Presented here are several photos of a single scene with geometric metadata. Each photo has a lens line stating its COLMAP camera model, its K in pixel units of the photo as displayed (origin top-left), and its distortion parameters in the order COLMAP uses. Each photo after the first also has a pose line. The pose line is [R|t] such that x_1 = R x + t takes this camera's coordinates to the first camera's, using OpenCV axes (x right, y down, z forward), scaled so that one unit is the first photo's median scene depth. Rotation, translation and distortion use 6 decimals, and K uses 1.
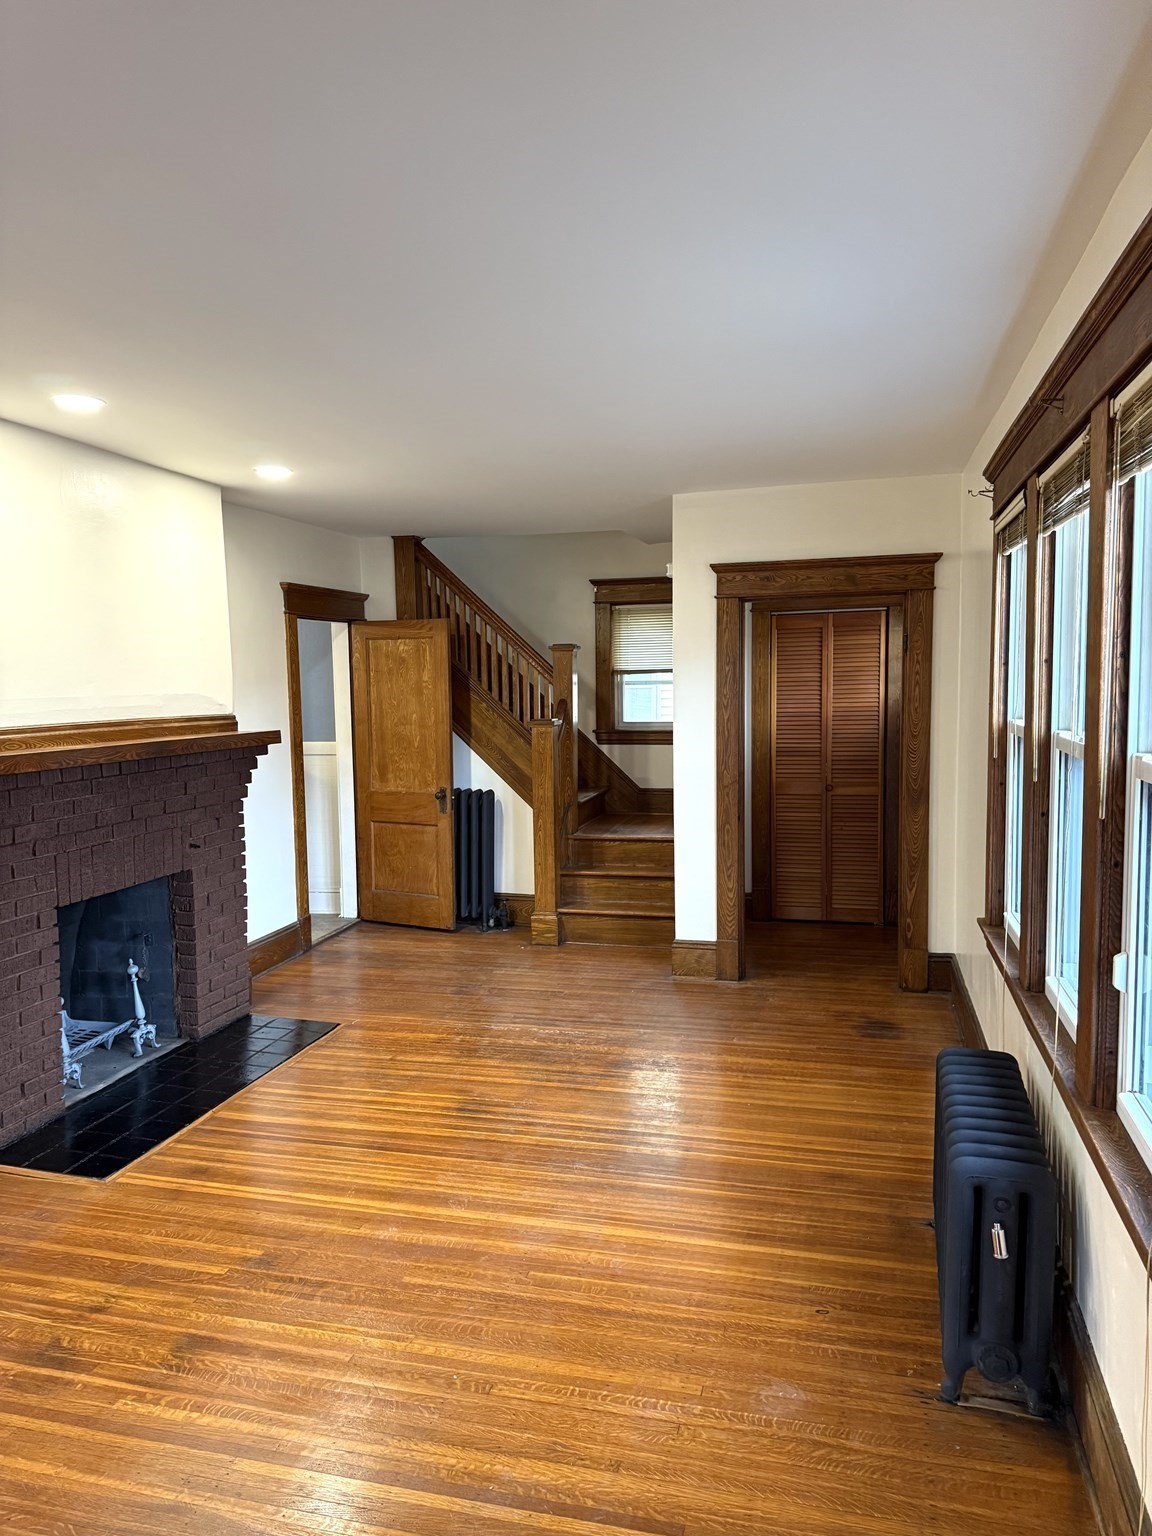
lens RADIAL K [[1078.9, 0, 547.2], [0, 1078.9, 752.7], [0, 0, 1]] dist [0.032638, -0.035524]
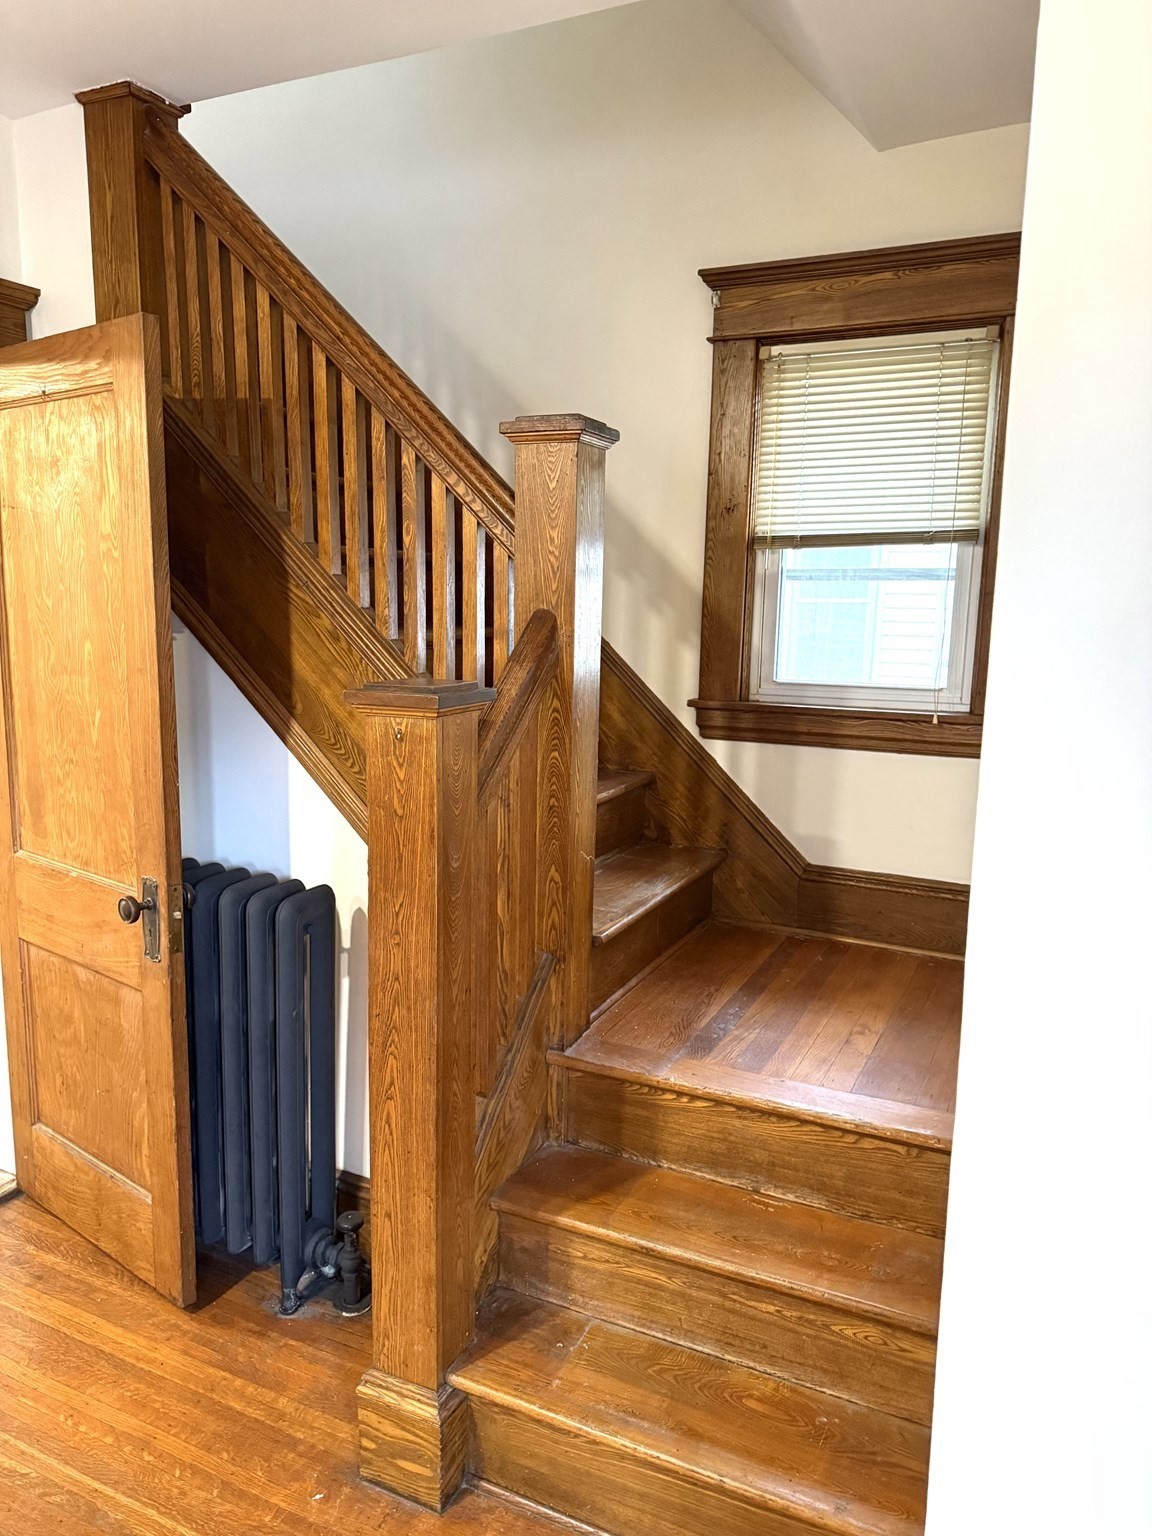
lens RADIAL K [[1078.9, 0, 565.3], [0, 1078.9, 770.5], [0, 0, 1]] dist [0.032638, -0.035524]
pose [[0.984473, 0.058184, -0.165614, 0.064525], [-0.042762, 0.994539, 0.095206, -0.030831], [0.170249, -0.086646, 0.981584, 0.636596]]
